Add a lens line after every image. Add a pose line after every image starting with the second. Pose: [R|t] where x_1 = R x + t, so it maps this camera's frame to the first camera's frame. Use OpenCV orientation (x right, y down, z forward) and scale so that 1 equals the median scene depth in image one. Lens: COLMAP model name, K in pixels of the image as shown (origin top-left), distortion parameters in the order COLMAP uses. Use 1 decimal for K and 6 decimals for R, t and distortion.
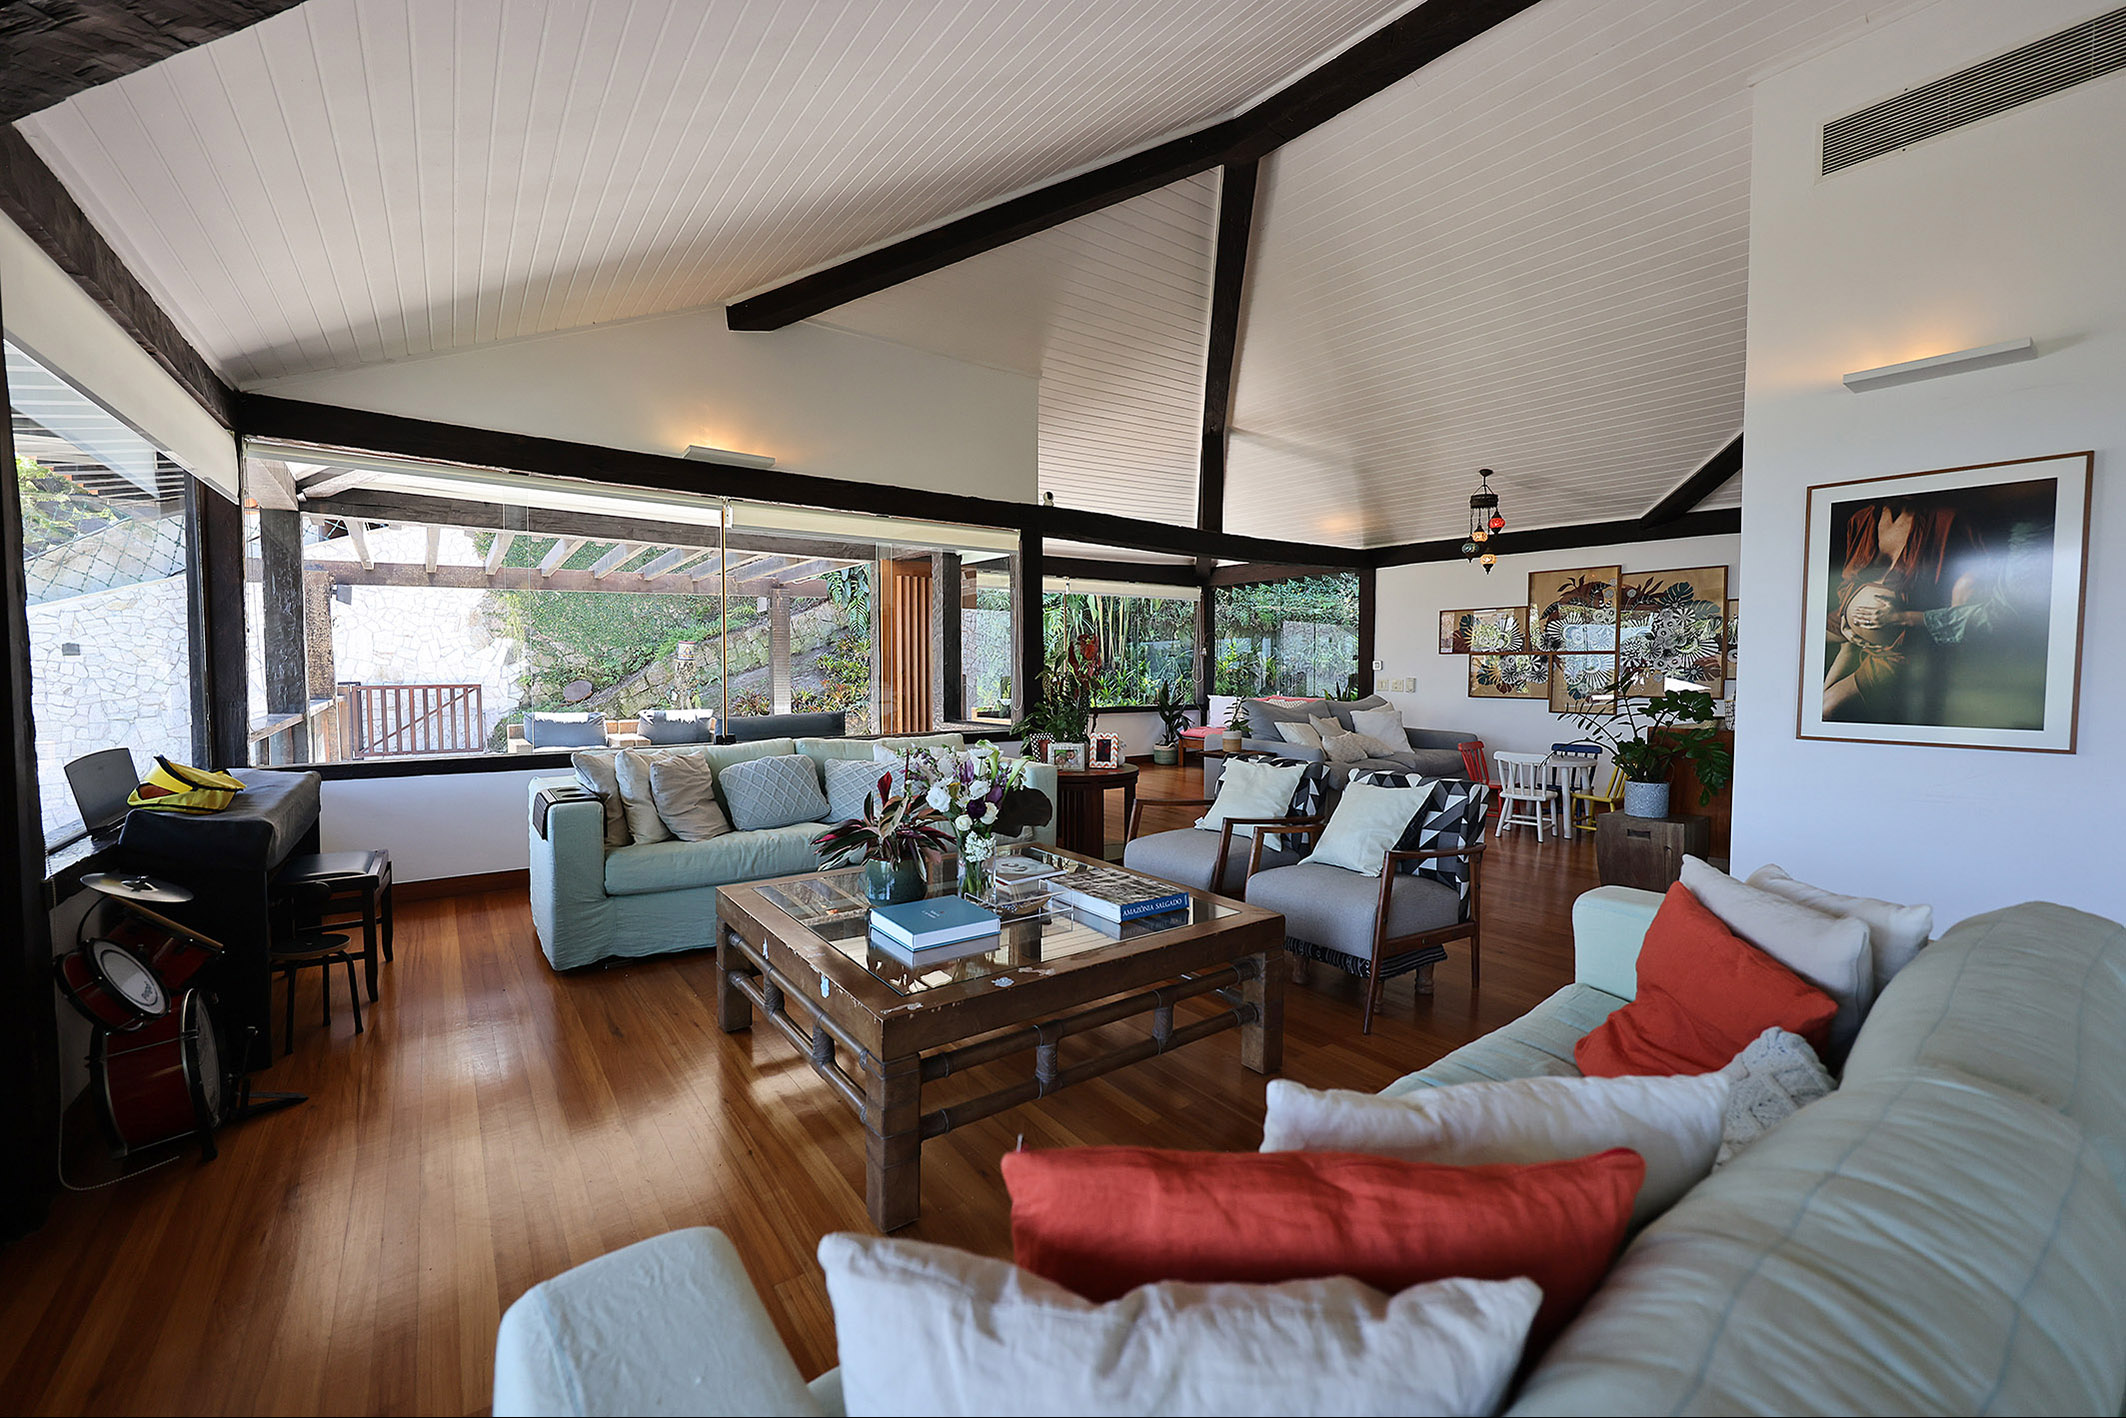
lens RADIAL K [[851.1, 0, 1056.0], [0, 851.1, 702.2], [0, 0, 1]] dist [-0.000357, 0.000149]
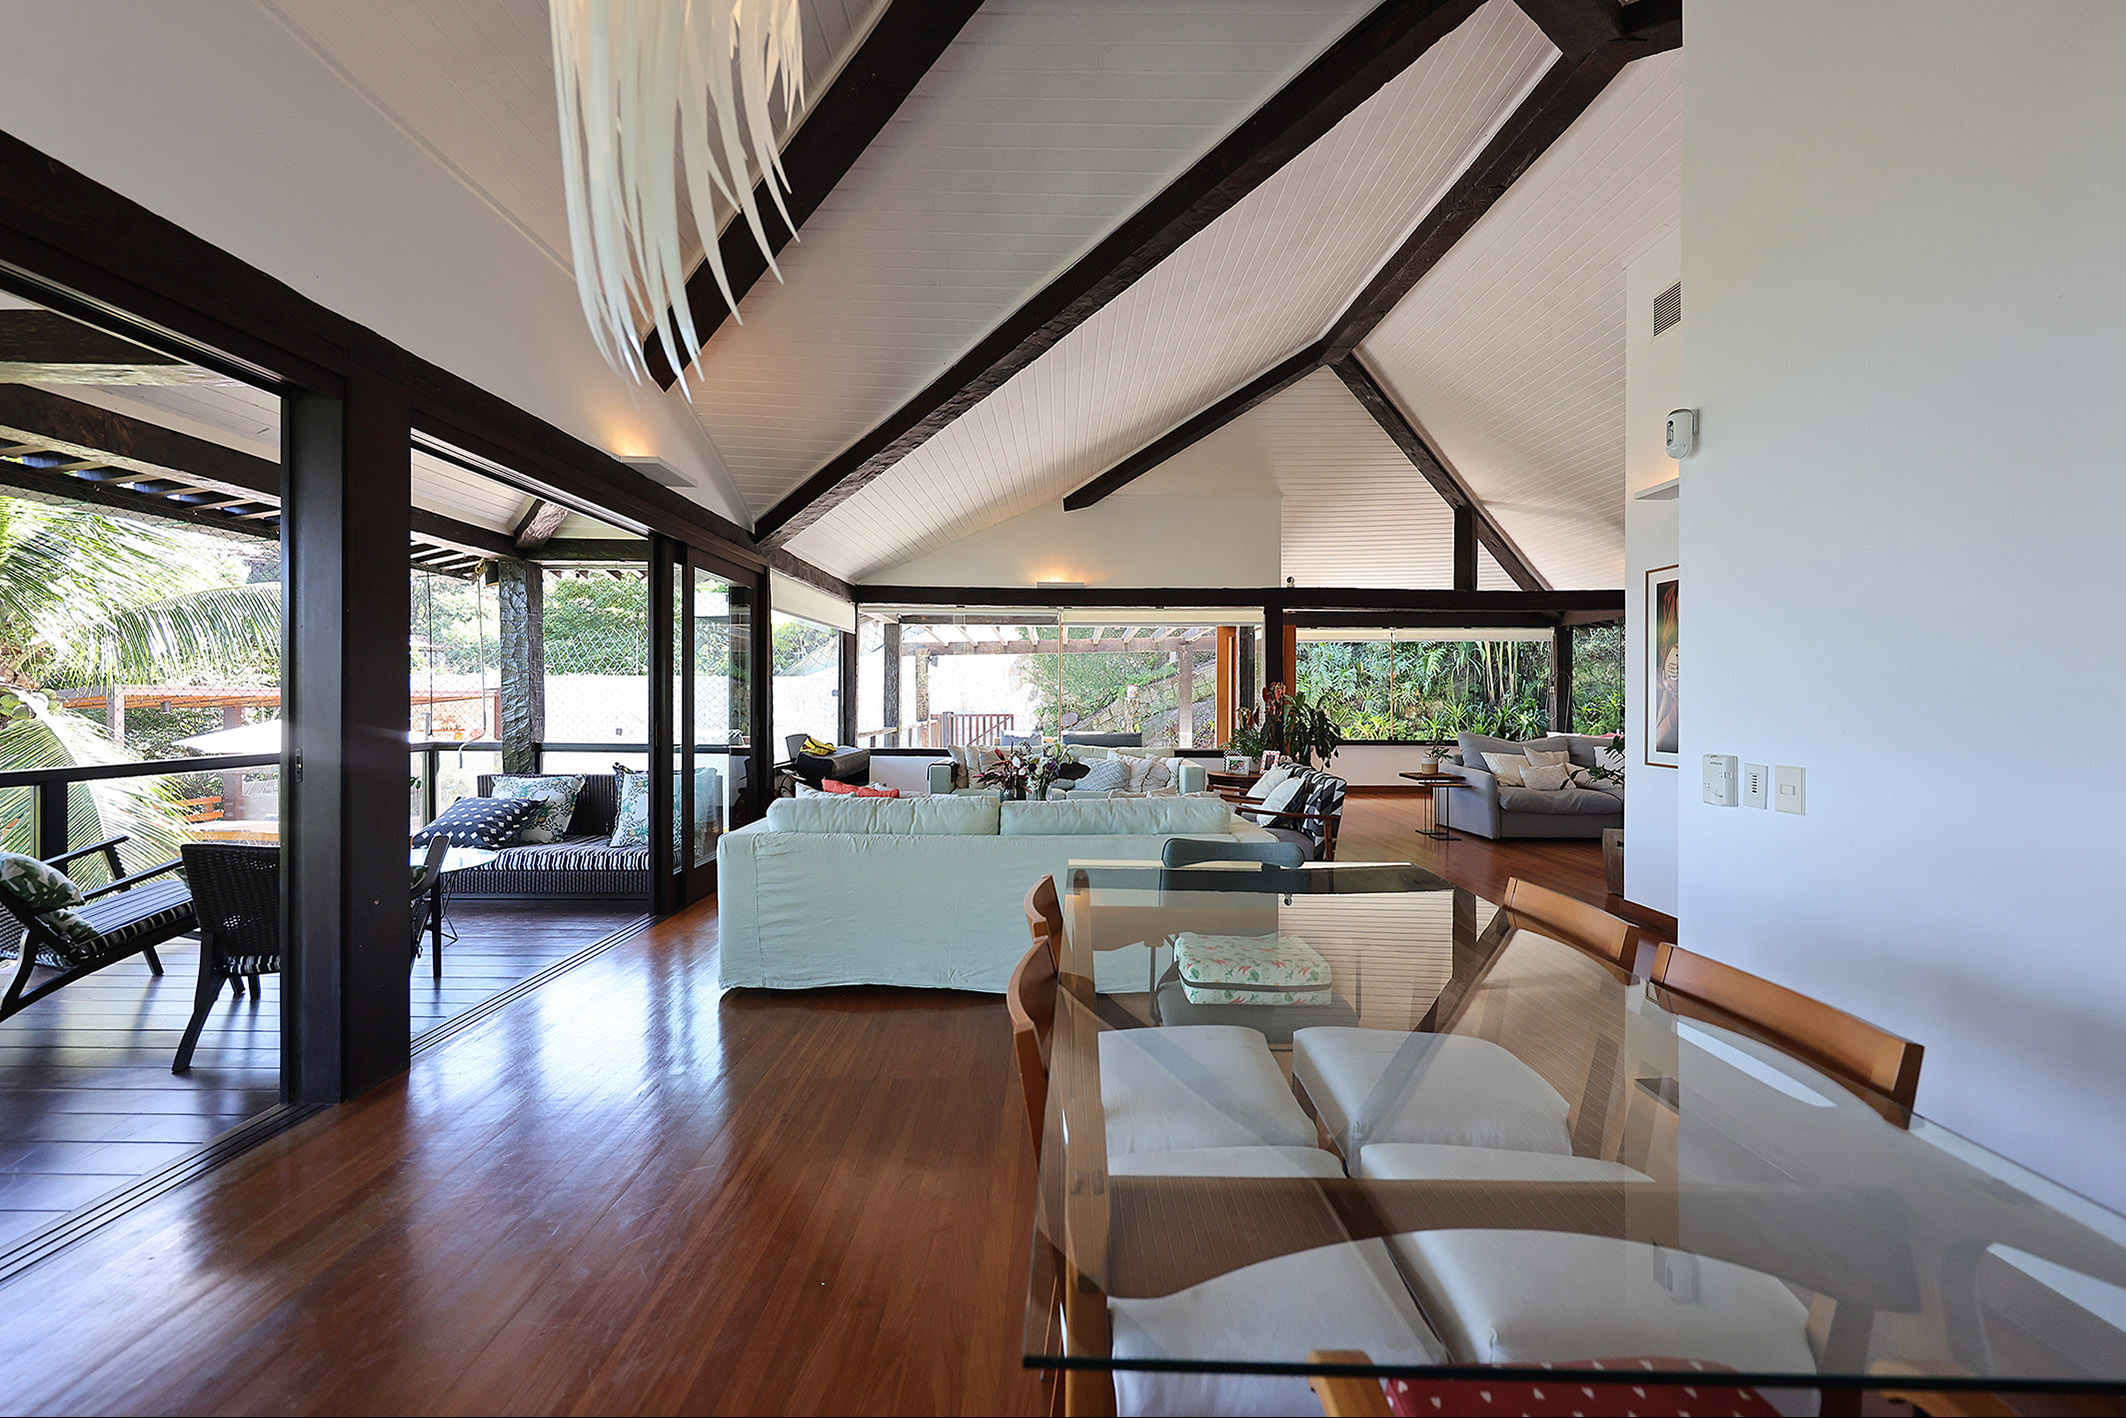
lens RADIAL K [[854.1, 0, 1059.7], [0, 854.1, 701.5], [0, 0, 1]] dist [0.000268, 0.000016]
pose [[0.804520, 0.002539, -0.593920, 0.471058], [-0.027234, 0.999097, -0.032621, 0.006936], [0.593301, 0.042419, 0.803862, -0.289554]]
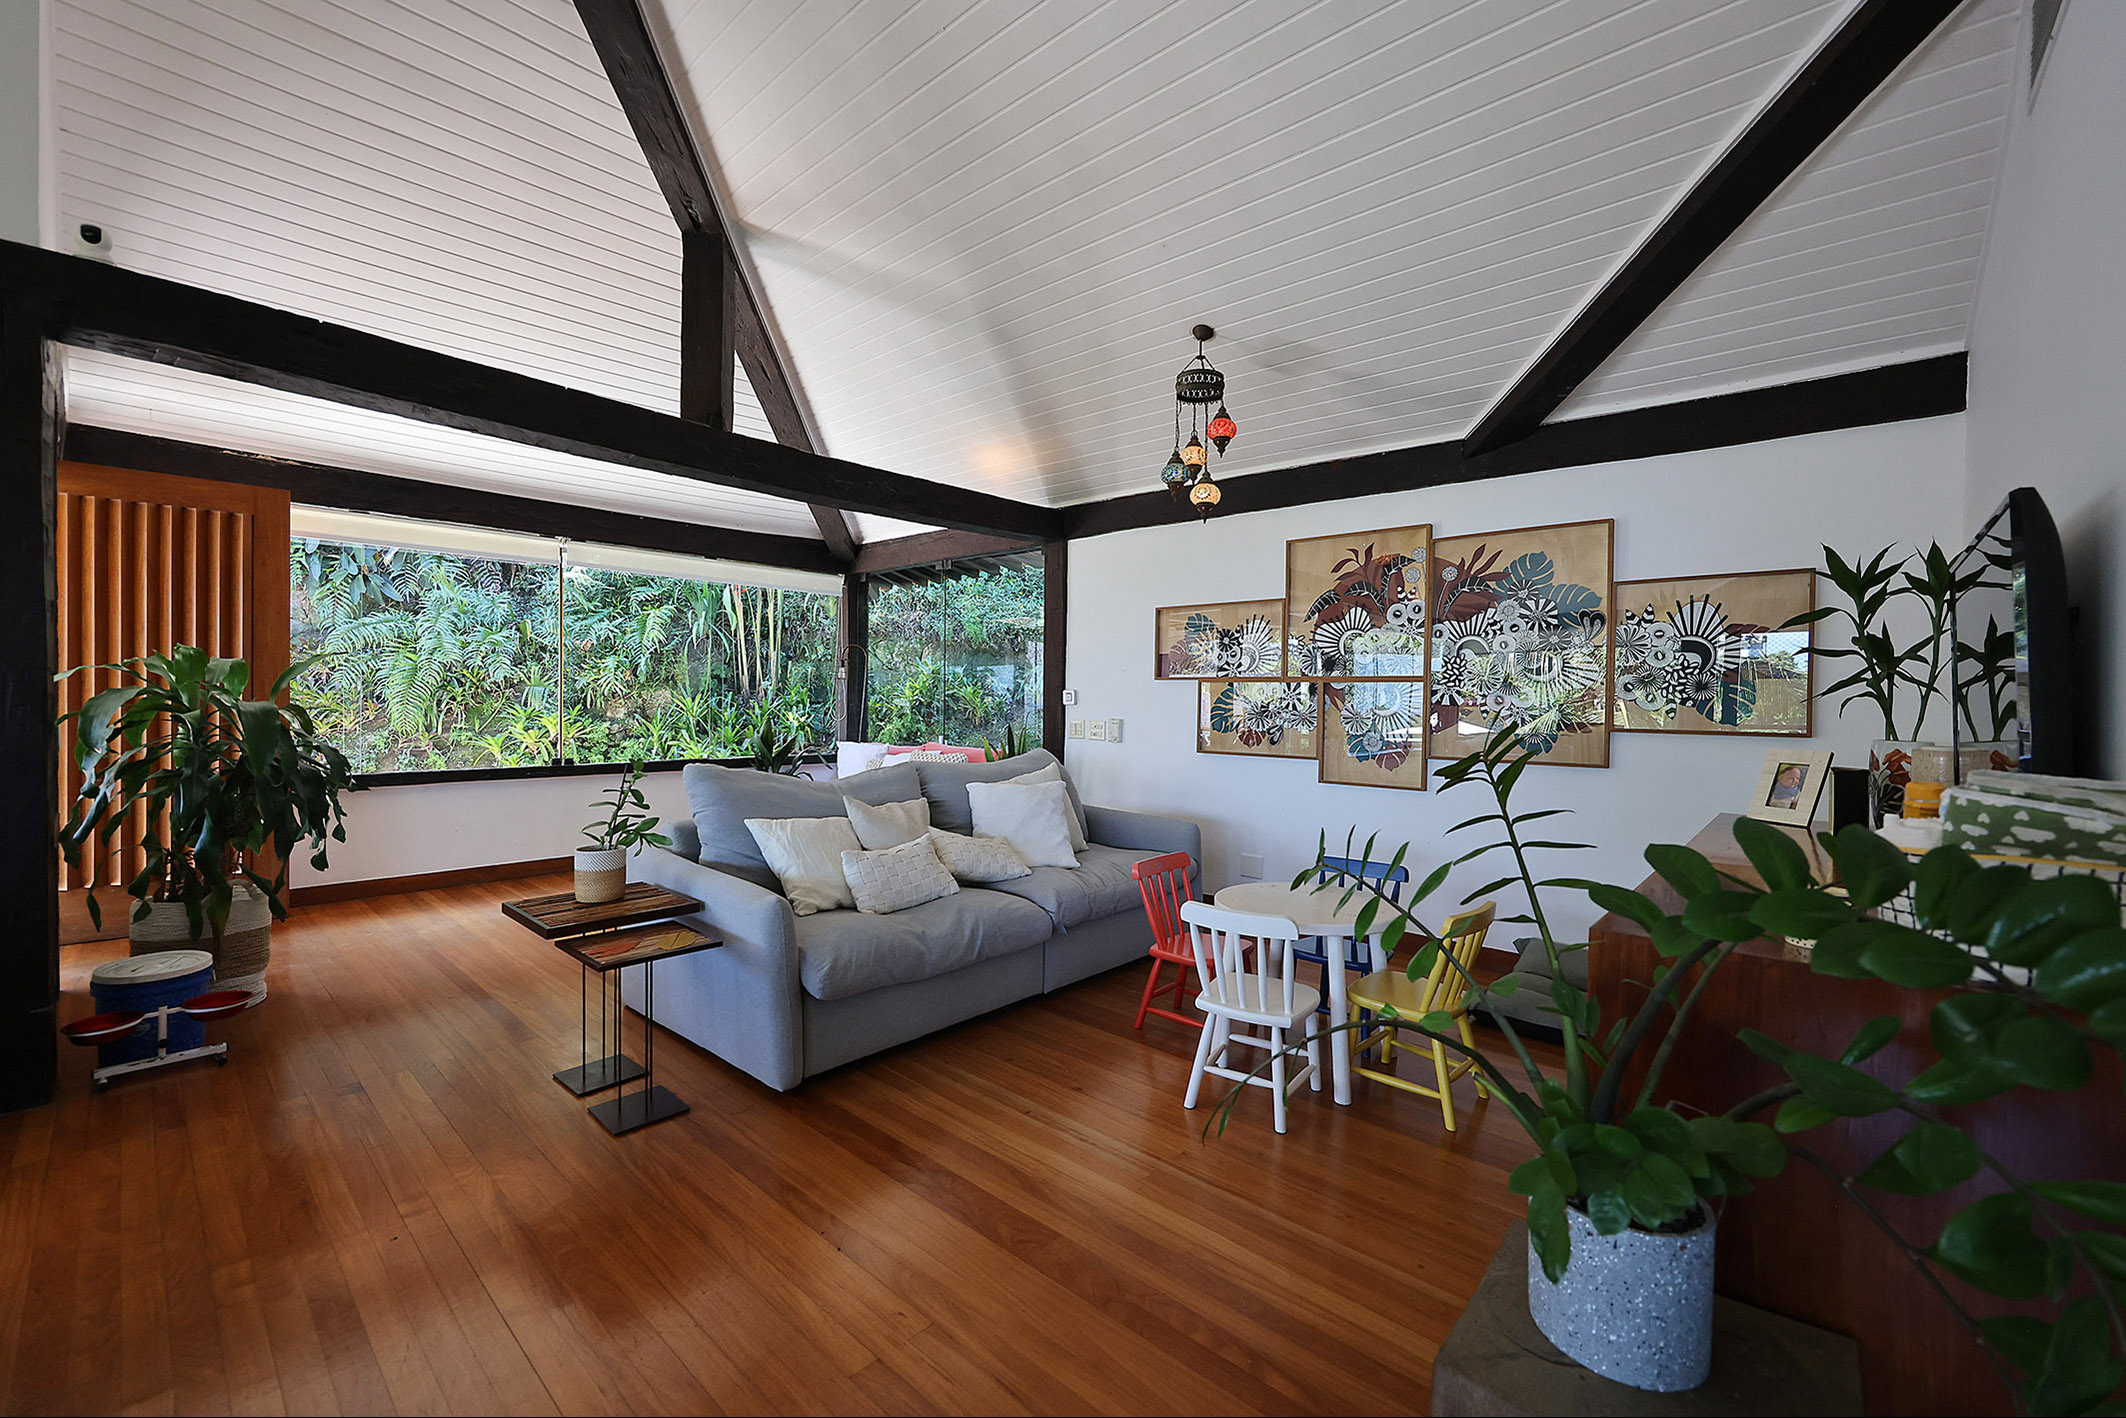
lens RADIAL K [[849.0, 0, 1063.0], [0, 849.0, 709.0], [0, 0, 1]] dist [0.000445, 0.000130]
pose [[0.978923, 0.011395, 0.203909, 0.315746], [-0.005248, 0.999516, -0.030664, -0.020746], [-0.204160, 0.028948, 0.978509, 0.510287]]
